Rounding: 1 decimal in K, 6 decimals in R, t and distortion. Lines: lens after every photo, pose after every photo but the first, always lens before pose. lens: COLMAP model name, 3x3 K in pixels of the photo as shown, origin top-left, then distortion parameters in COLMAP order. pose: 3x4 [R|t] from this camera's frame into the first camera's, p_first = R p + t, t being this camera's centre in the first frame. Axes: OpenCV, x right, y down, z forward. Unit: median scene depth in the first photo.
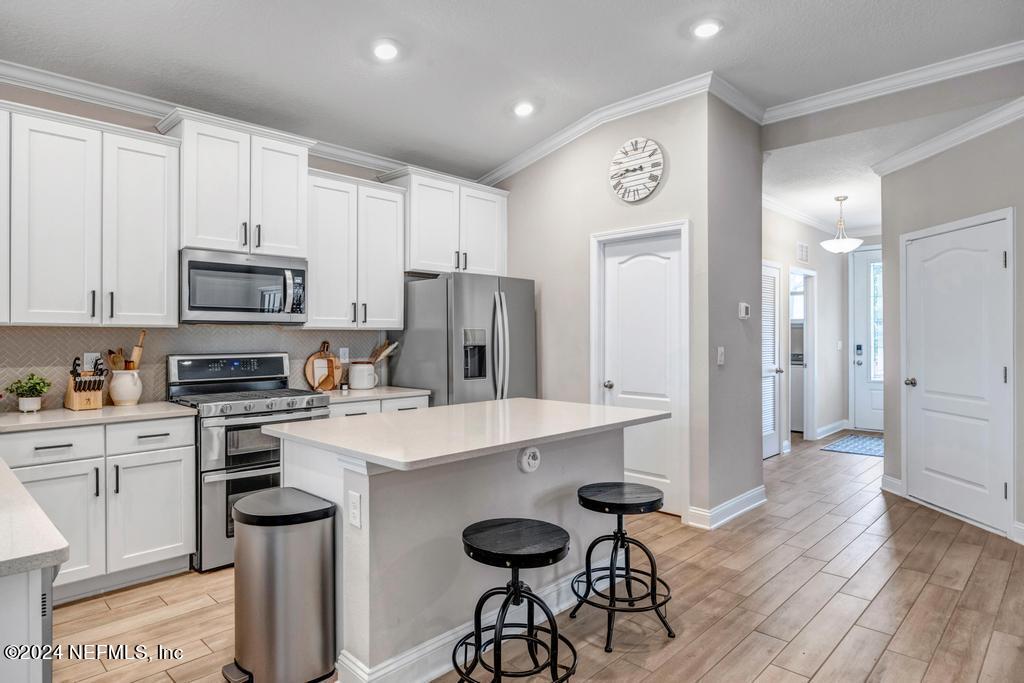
lens RADIAL K [[587.8, 0, 509.1], [0, 587.8, 340.1], [0, 0, 1]] dist [0.002883, -0.002700]
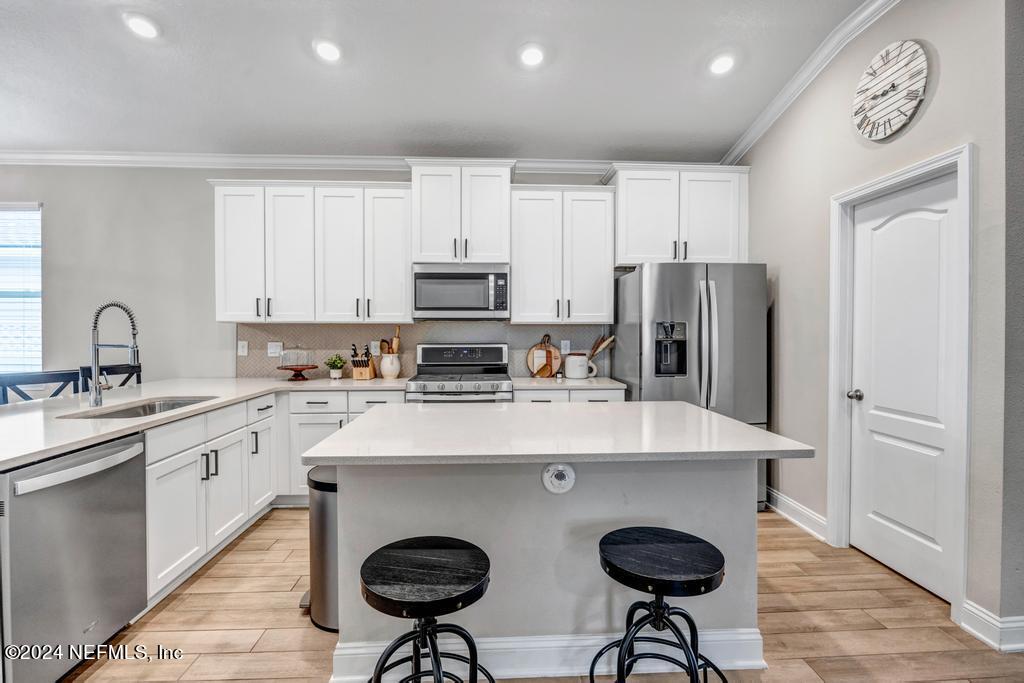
lens RADIAL K [[476.2, 0, 513.5], [0, 476.2, 339.9], [0, 0, 1]] dist [-0.009019, -0.000225]
pose [[0.736121, 0.014580, -0.676693, 0.278571], [-0.004951, 0.999857, 0.016157, -0.002088], [0.676832, -0.008543, 0.736088, 0.289728]]
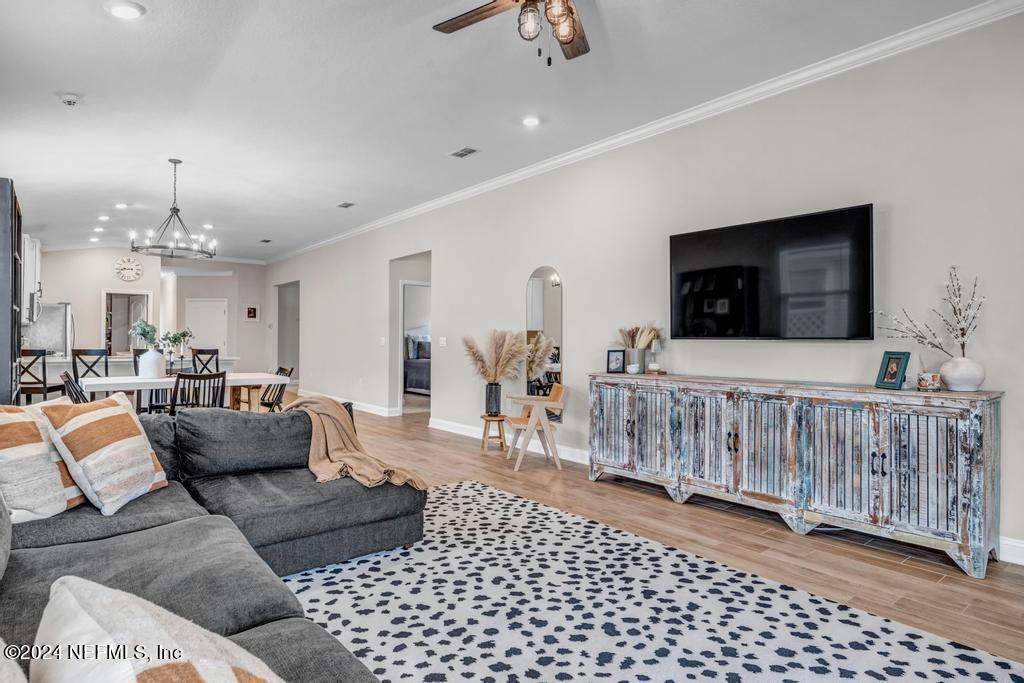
lens RADIAL K [[572.6, 0, 512.0], [0, 572.6, 341.5], [0, 0, 1]] dist [-0.002312, -0.000654]
pose [[0.120056, 0.000689, 0.992767, -2.215503], [-0.004254, 0.999991, -0.000180, 0.034643], [-0.992758, -0.004201, 0.120057, -1.077531]]
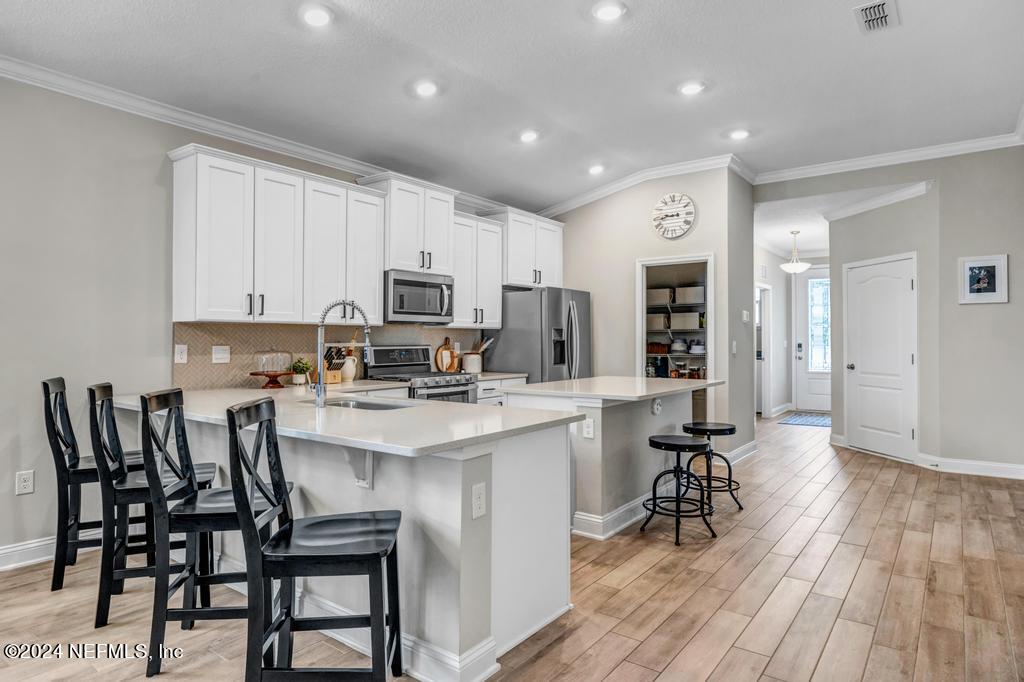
lens RADIAL K [[600.5, 0, 512.0], [0, 600.5, 341.0], [0, 0, 1]] dist [0.000864, 0.000989]
pose [[0.990969, 0.001174, 0.134086, -0.366680], [-0.000659, 0.999992, -0.003888, 0.016140], [-0.134090, 0.003764, 0.990962, -0.377551]]
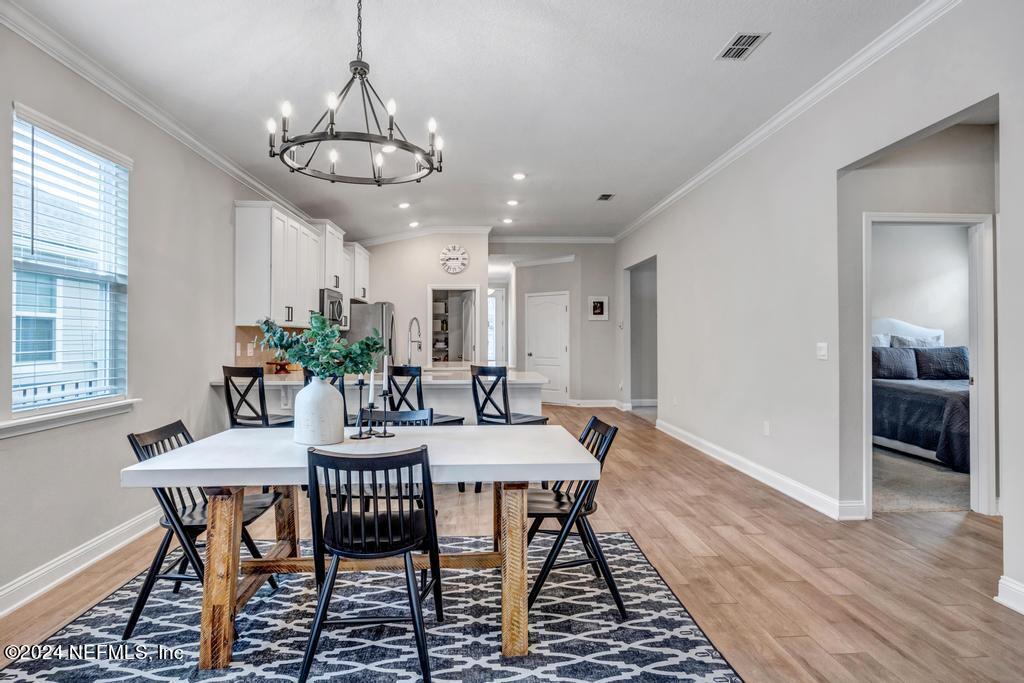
lens RADIAL K [[587.8, 0, 509.1], [0, 587.8, 340.1], [0, 0, 1]] dist [0.002883, -0.002700]
pose [[0.674653, -0.001016, 0.738134, -1.287286], [0.003642, 0.999991, -0.001952, 0.017747], [-0.738126, 0.004005, 0.674651, -0.637475]]
